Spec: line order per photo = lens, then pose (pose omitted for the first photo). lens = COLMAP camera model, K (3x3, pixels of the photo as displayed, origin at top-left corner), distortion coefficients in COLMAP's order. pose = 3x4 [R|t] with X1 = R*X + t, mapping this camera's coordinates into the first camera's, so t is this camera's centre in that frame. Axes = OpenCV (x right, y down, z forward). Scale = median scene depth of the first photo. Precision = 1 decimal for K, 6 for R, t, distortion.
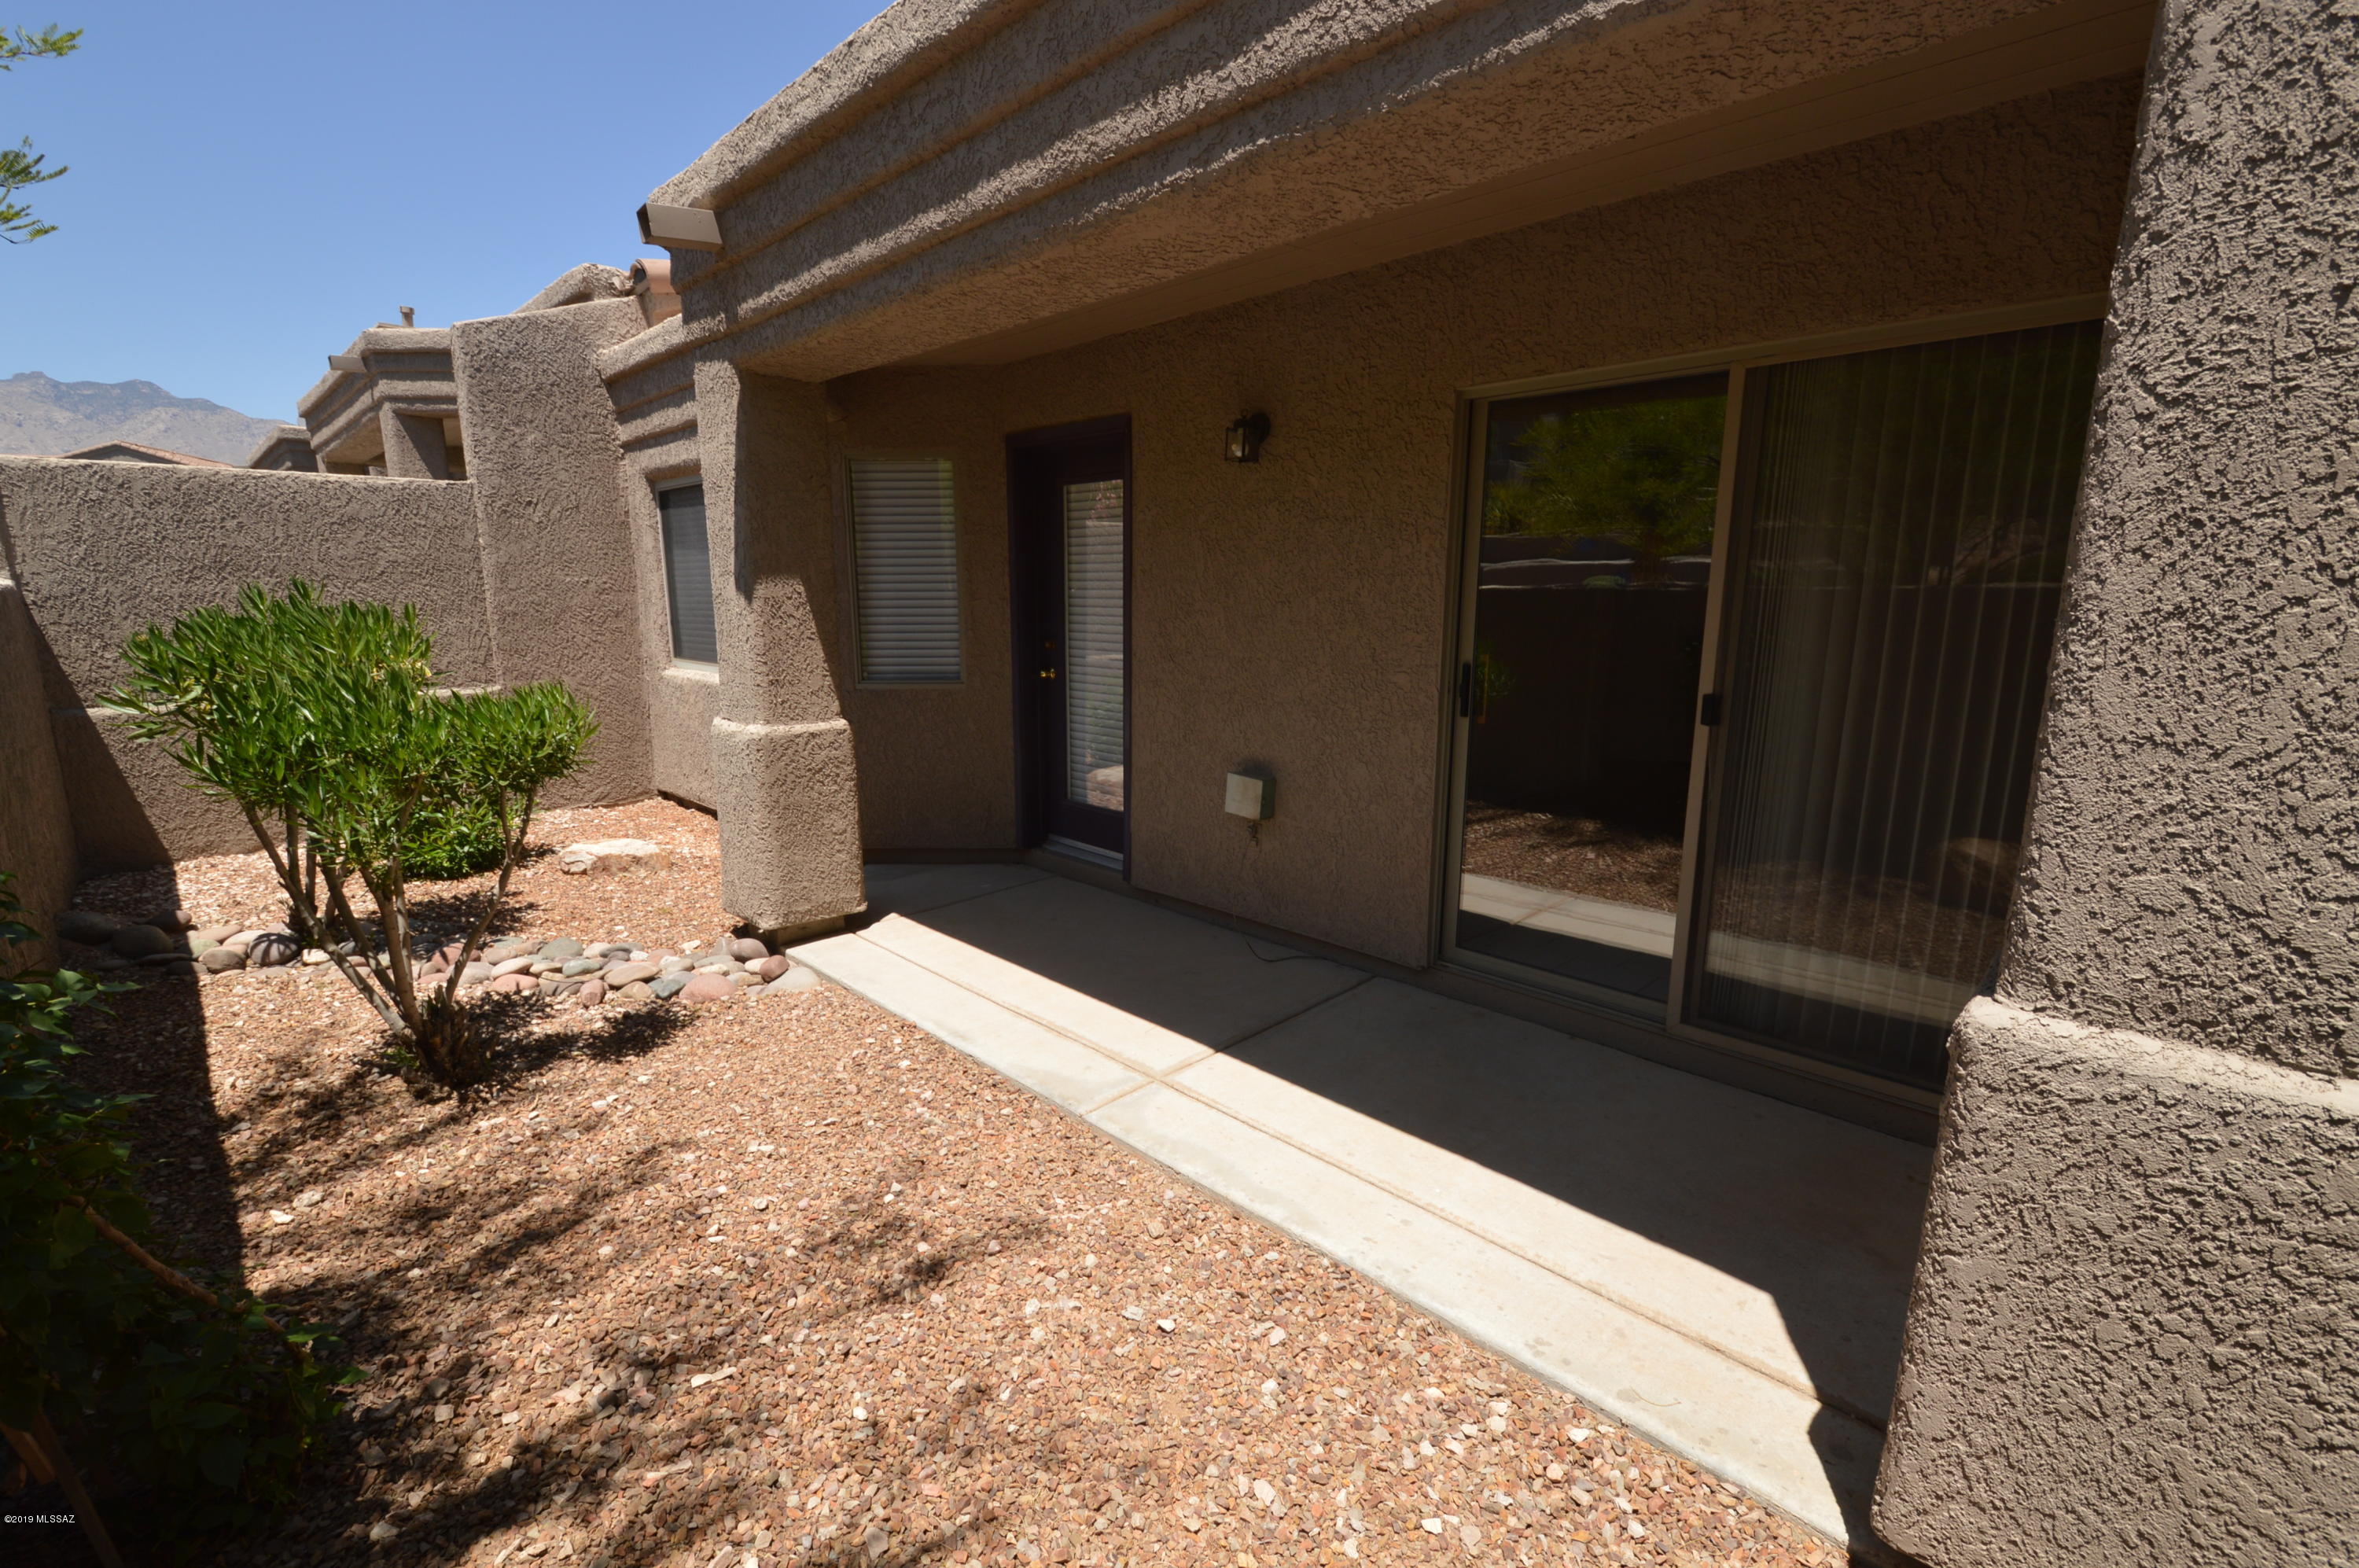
lens RADIAL K [[1044.6, 0, 1174.1], [0, 1044.6, 796.3], [0, 0, 1]] dist [0.004165, 0.000210]
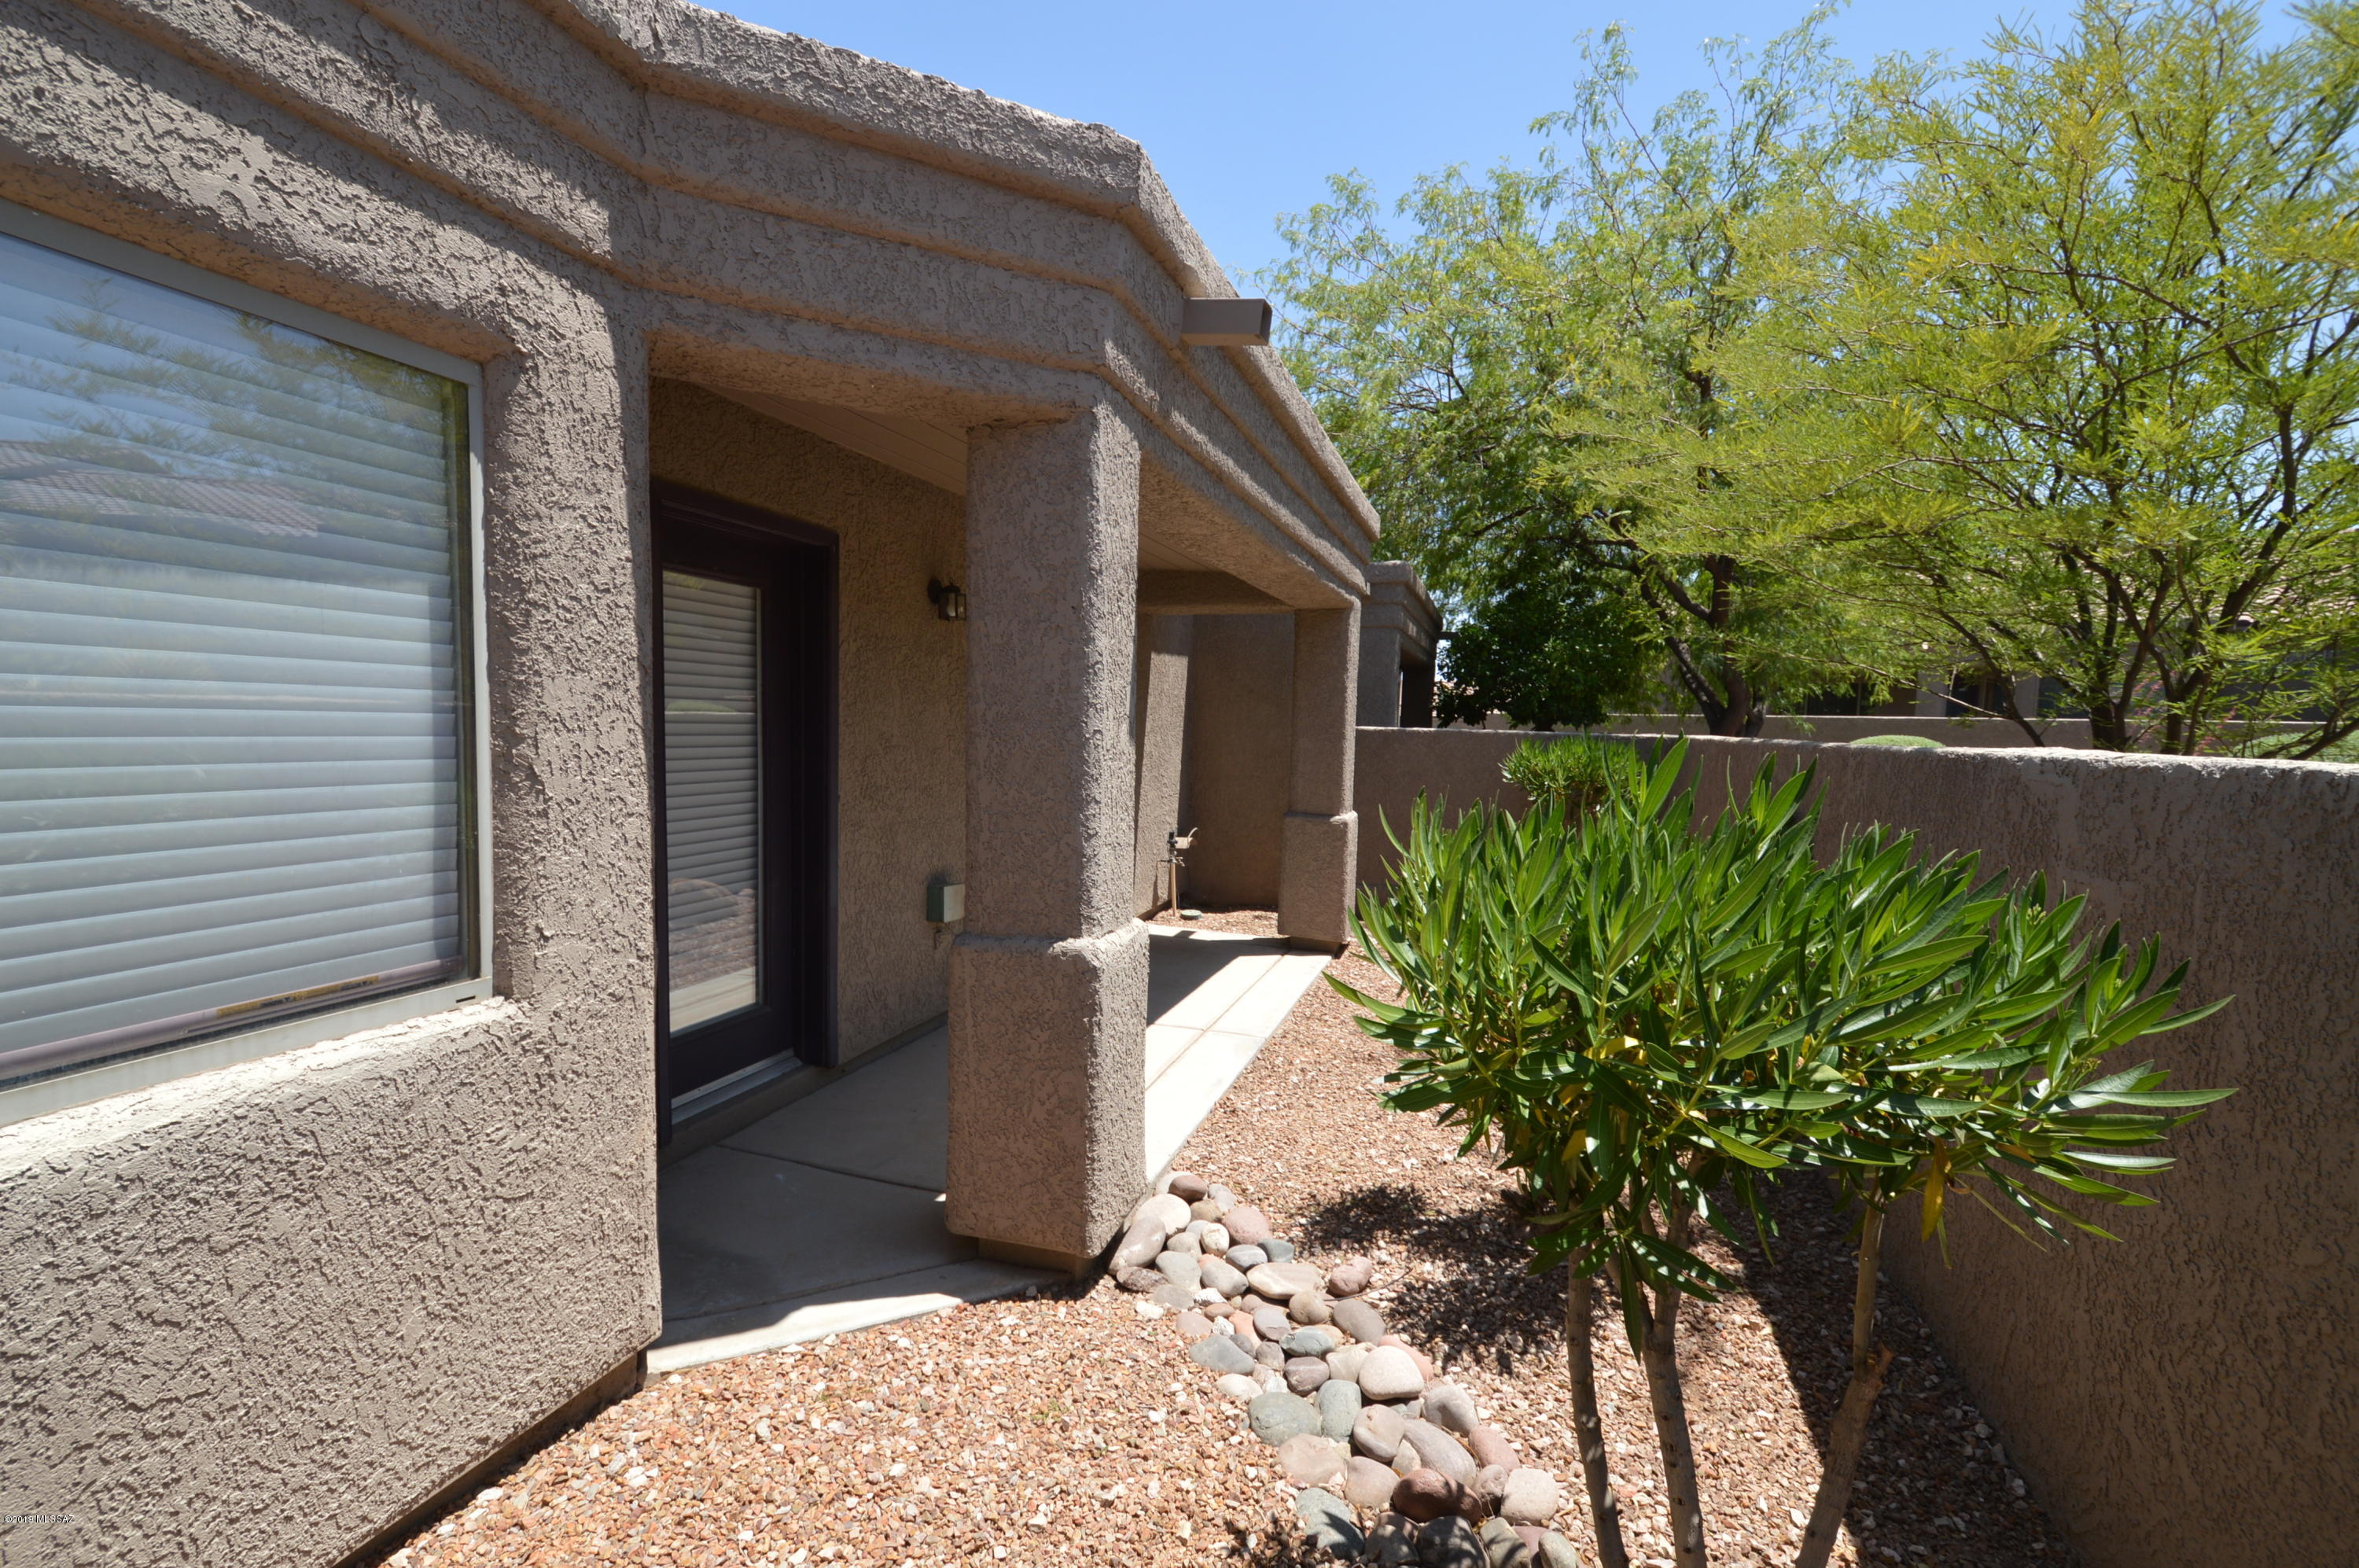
lens RADIAL K [[1044.6, 0, 1175.1], [0, 1044.6, 783.9], [0, 0, 1]] dist [0.004165, 0.000210]
pose [[-0.461145, -0.059016, 0.885360, -1.100138], [0.149258, 0.978409, 0.142960, -0.267504], [-0.874681, 0.198072, -0.442380, 1.326564]]
